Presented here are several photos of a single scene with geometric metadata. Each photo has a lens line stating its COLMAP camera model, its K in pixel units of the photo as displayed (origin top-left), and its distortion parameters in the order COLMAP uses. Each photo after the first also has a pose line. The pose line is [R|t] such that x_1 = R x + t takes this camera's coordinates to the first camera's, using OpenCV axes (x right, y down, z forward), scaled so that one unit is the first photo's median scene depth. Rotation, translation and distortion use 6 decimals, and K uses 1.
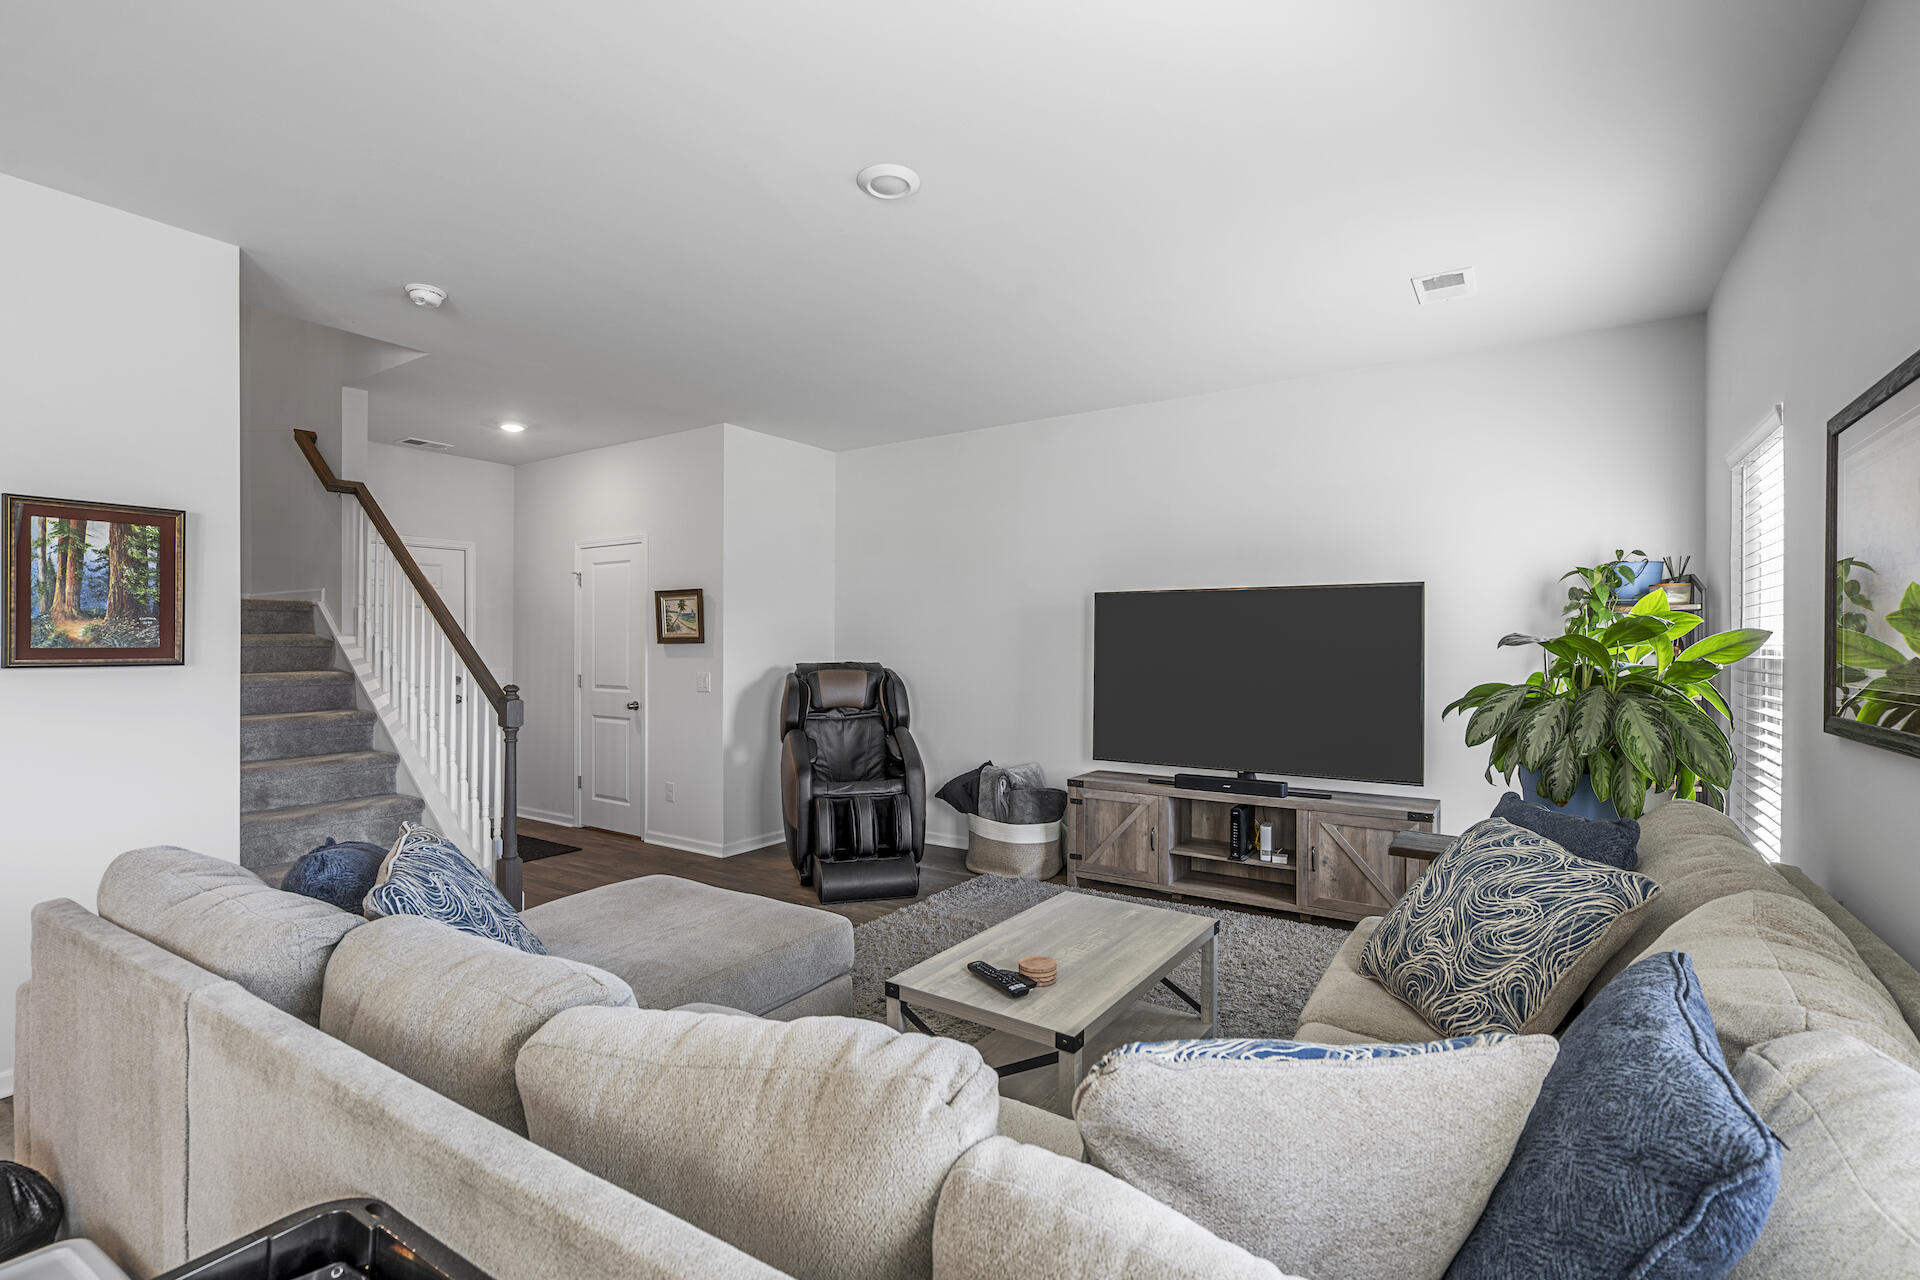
lens RADIAL K [[875.6, 0, 960.9], [0, 875.6, 635.2], [0, 0, 1]] dist [-0.001538, 0.000394]
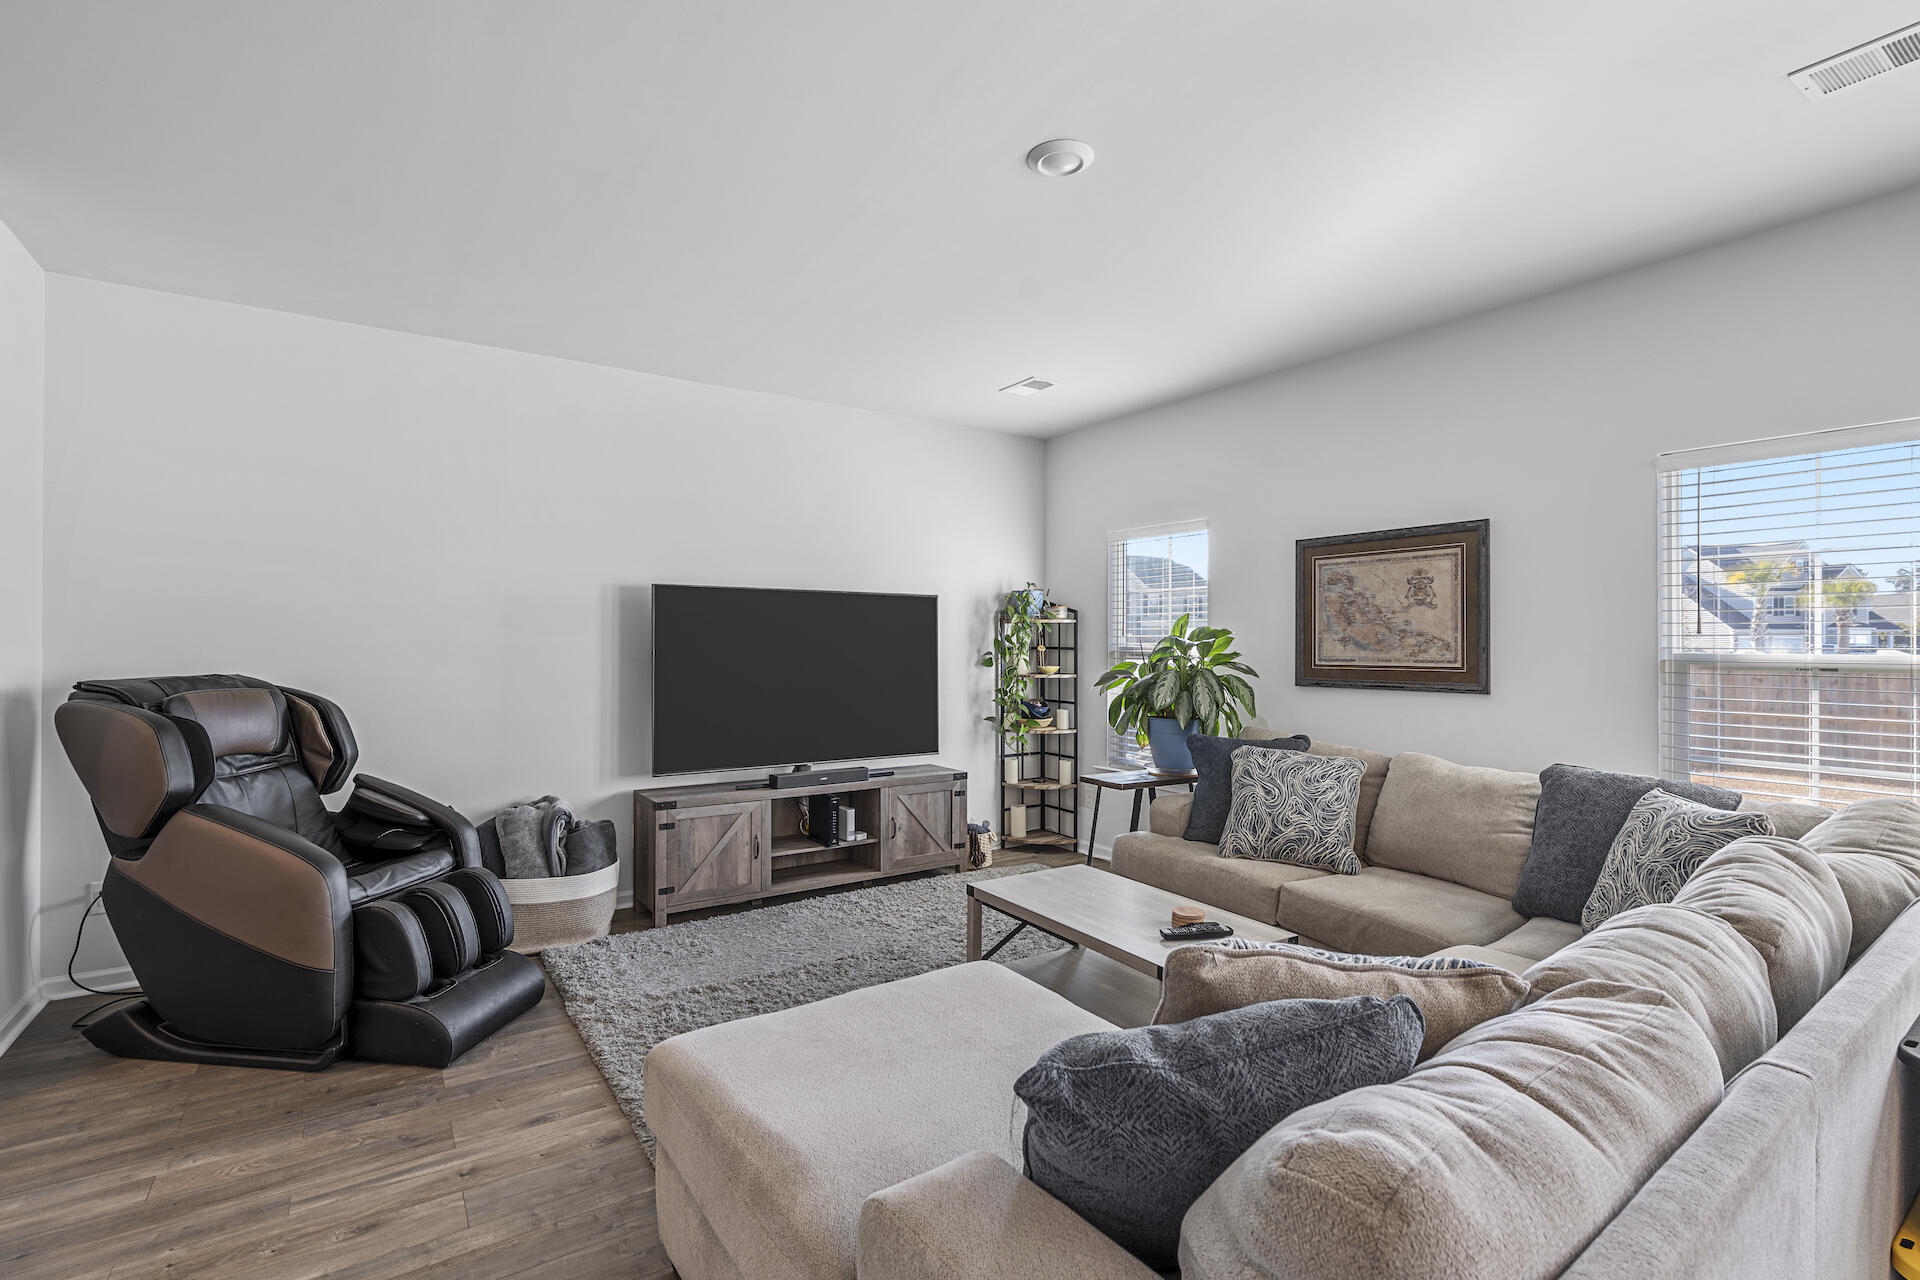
lens RADIAL K [[875.6, 0, 960.9], [0, 875.6, 635.2], [0, 0, 1]] dist [-0.001538, 0.000394]
pose [[0.384855, 0.008374, 0.922939, -0.602967], [-0.009889, 0.999939, -0.004949, 0.003812], [-0.922924, -0.007222, 0.384914, 0.441397]]
